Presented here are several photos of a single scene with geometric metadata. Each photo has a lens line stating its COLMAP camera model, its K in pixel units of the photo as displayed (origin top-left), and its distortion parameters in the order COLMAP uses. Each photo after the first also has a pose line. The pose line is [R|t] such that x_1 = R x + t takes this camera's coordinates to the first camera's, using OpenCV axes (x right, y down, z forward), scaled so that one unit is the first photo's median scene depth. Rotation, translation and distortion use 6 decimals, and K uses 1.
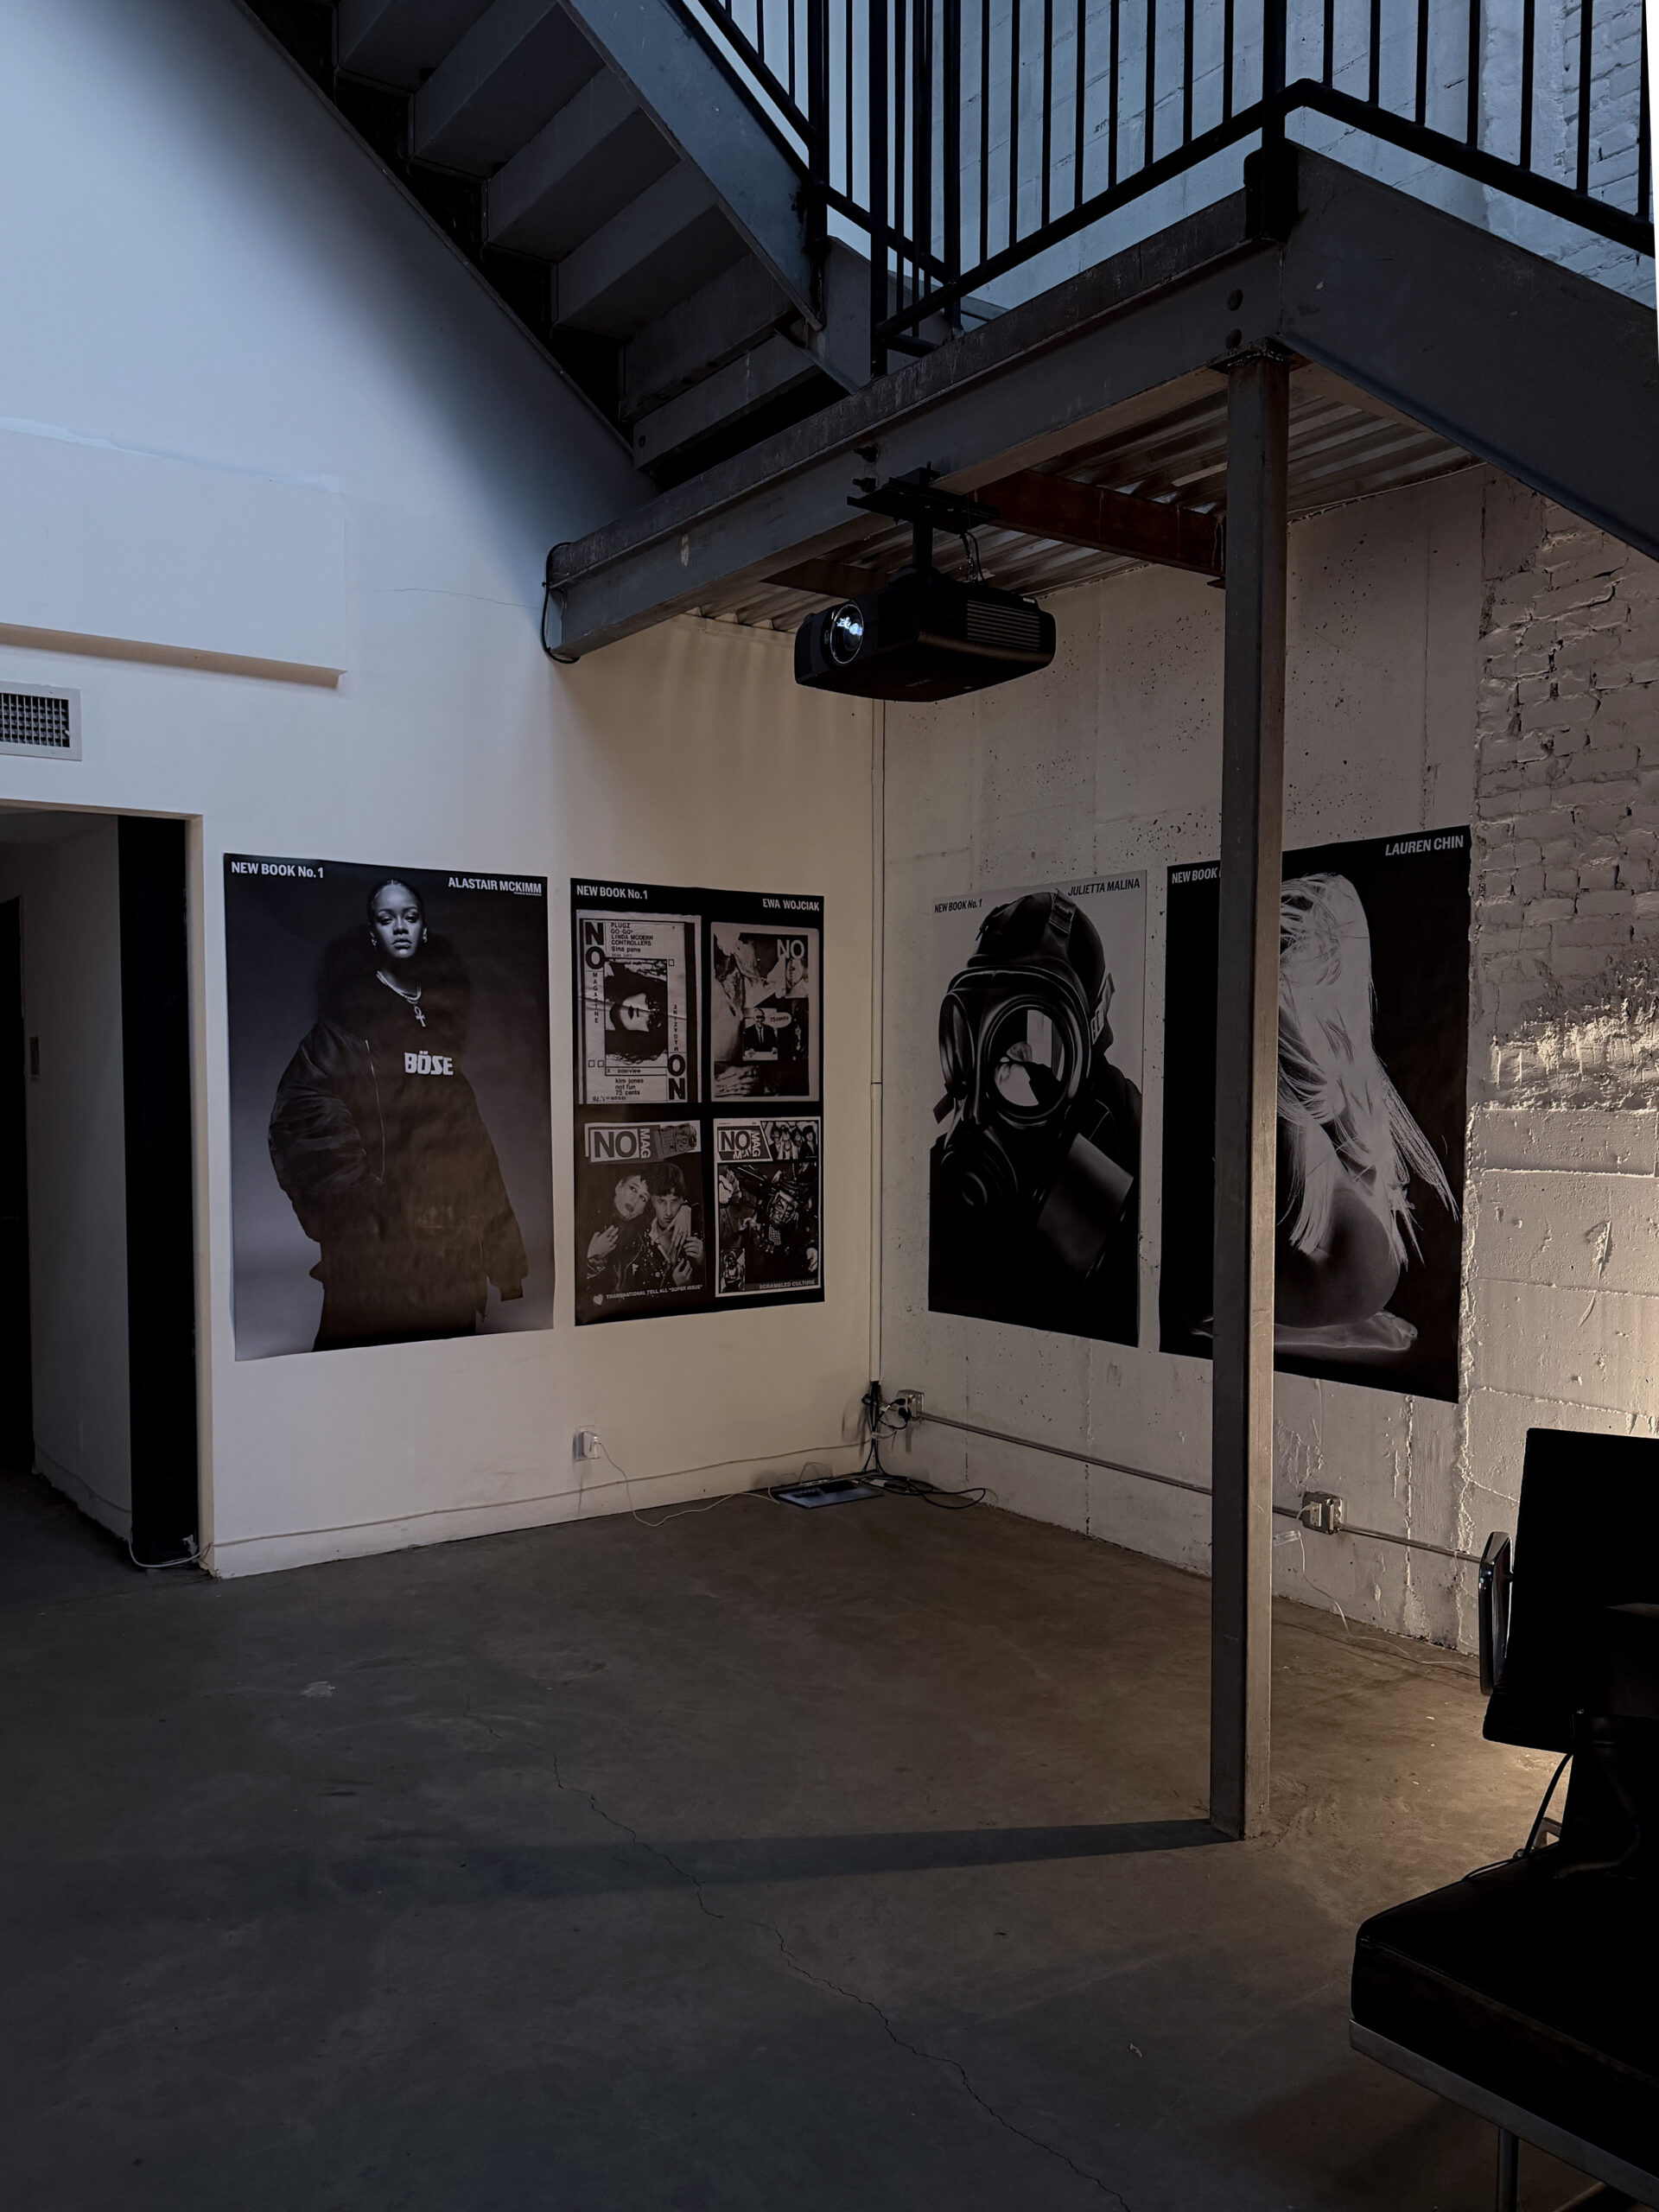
lens RADIAL K [[1719.6, 0, 827.5], [0, 1719.6, 1177.6], [0, 0, 1]] dist [0.021386, -0.045884]
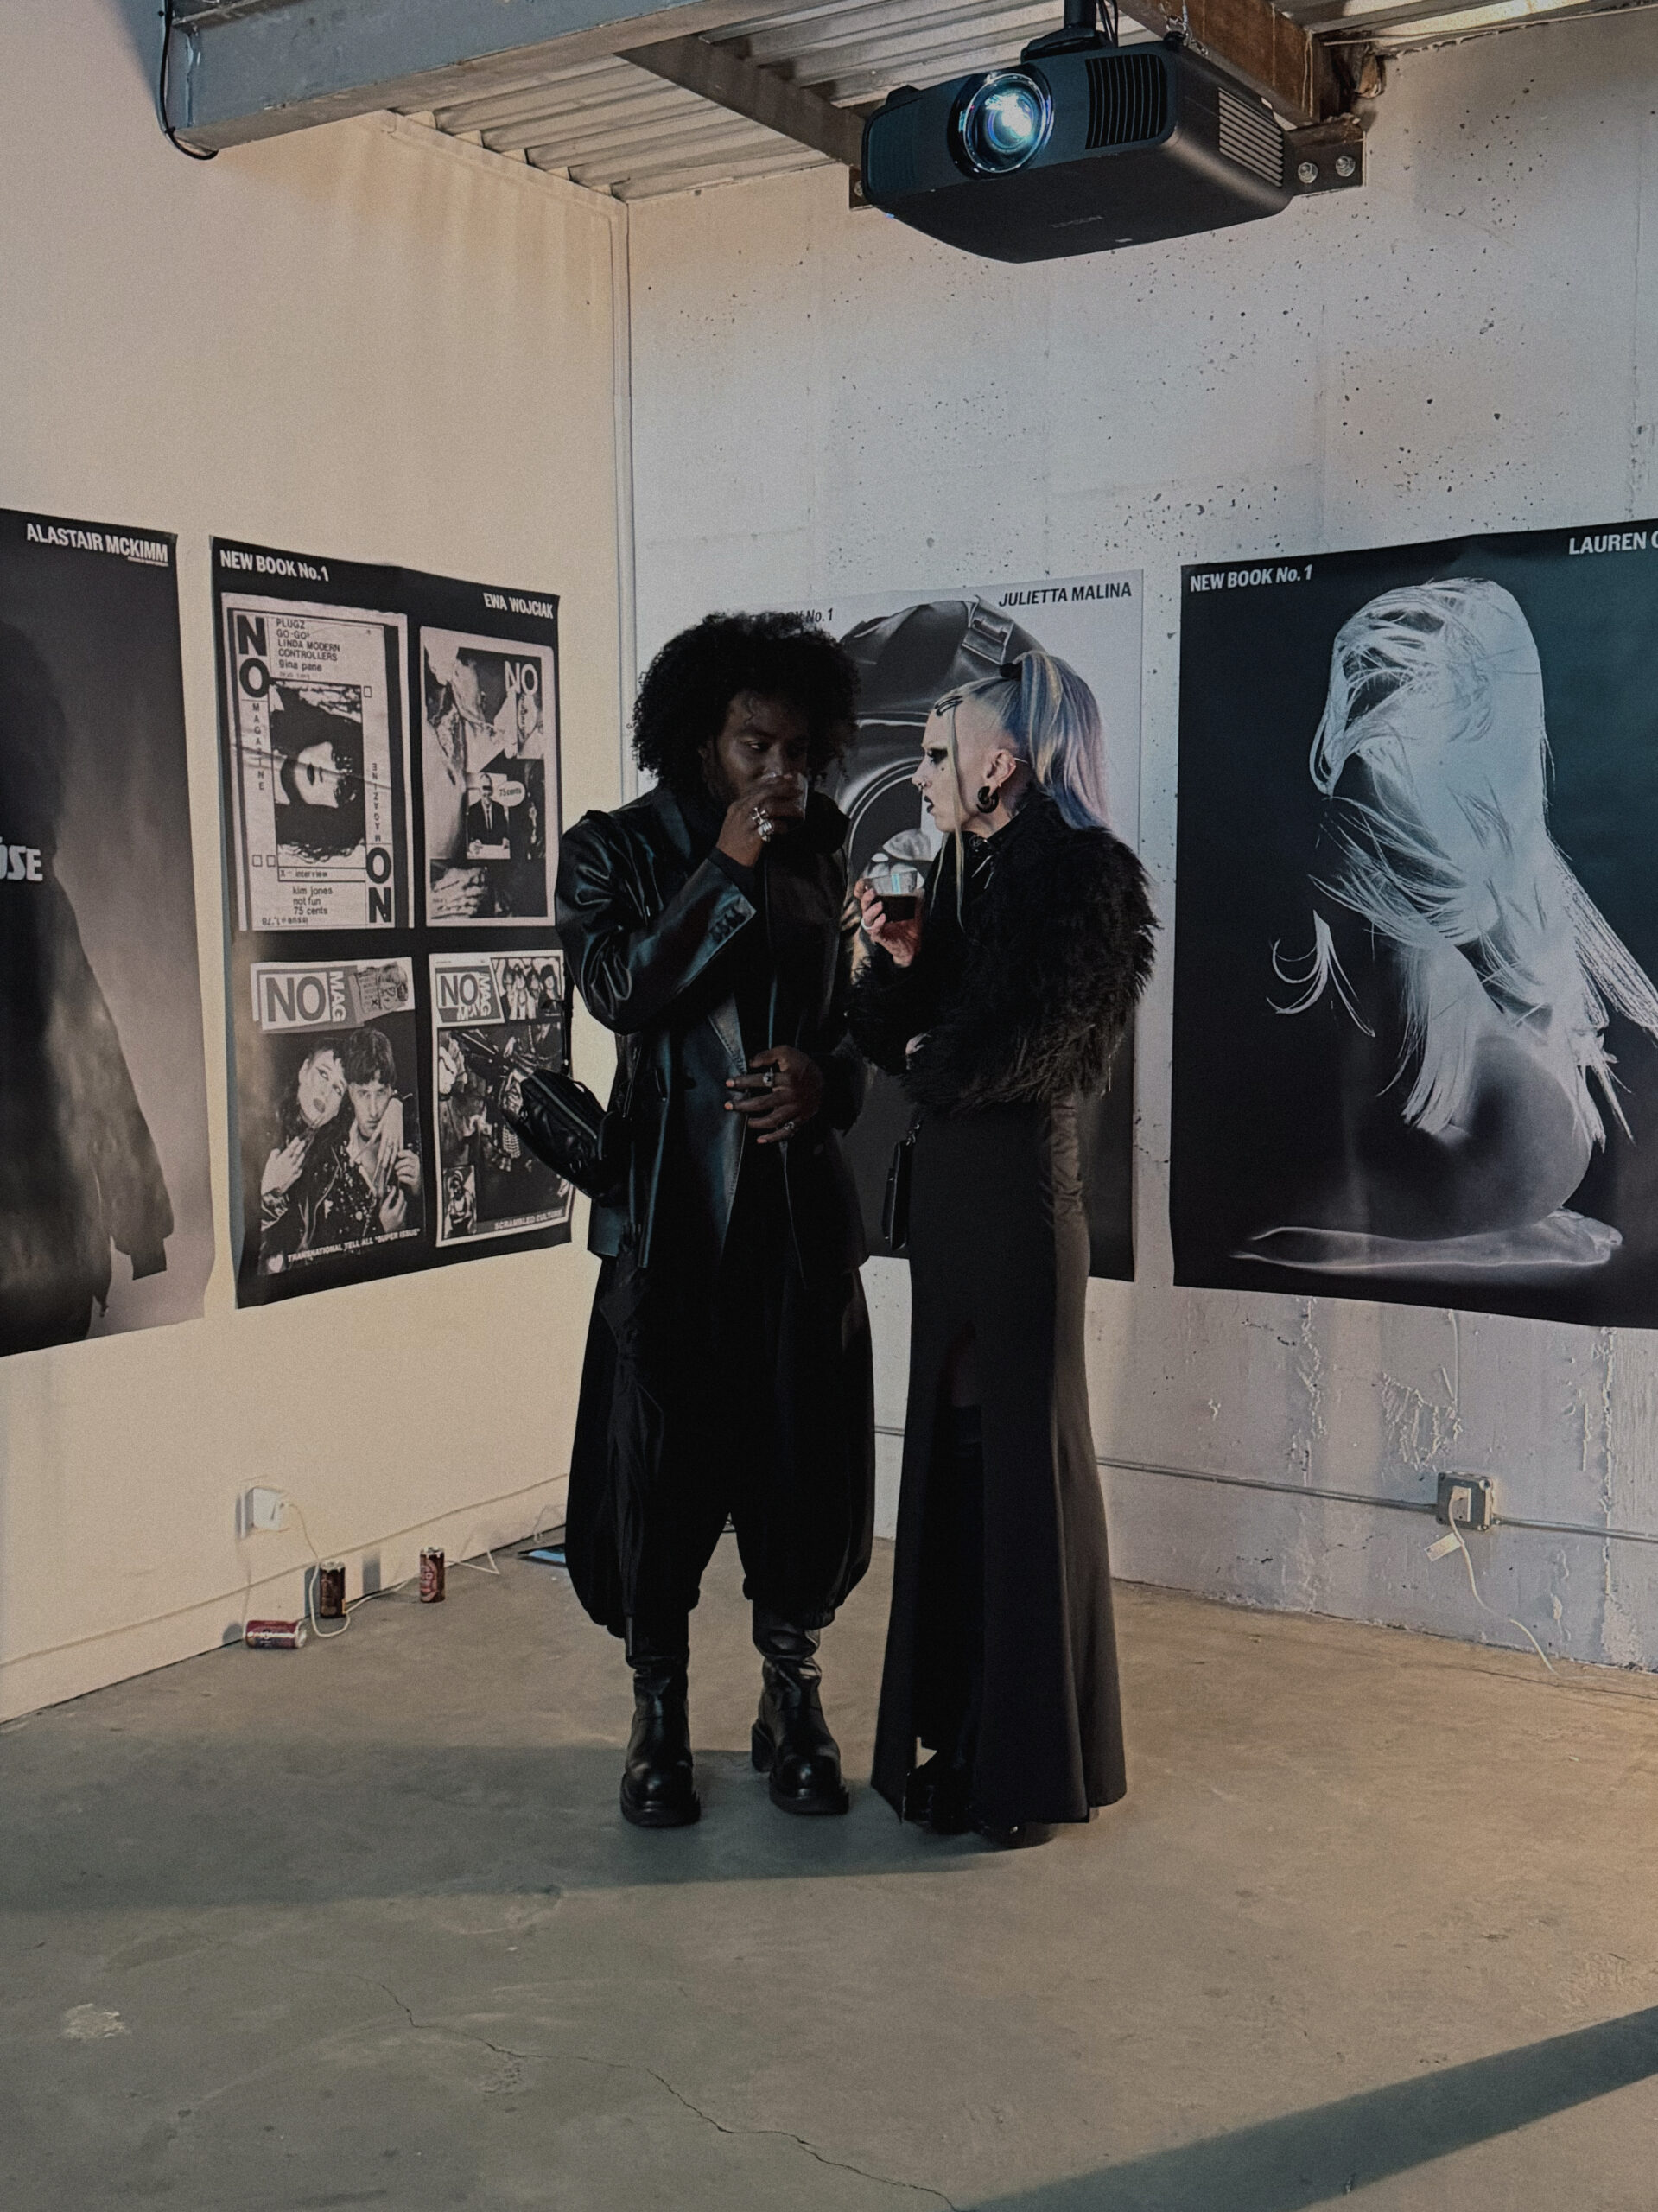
lens RADIAL K [[2384.4, 0, 953.0], [0, 2384.4, 1124.3], [0, 0, 1]] dist [0.010164, 0.000000]
pose [[0.926955, -0.040231, 0.373010, -0.225513], [0.028066, 0.998884, 0.037988, -0.001183], [-0.374122, -0.024744, 0.927049, 0.159962]]
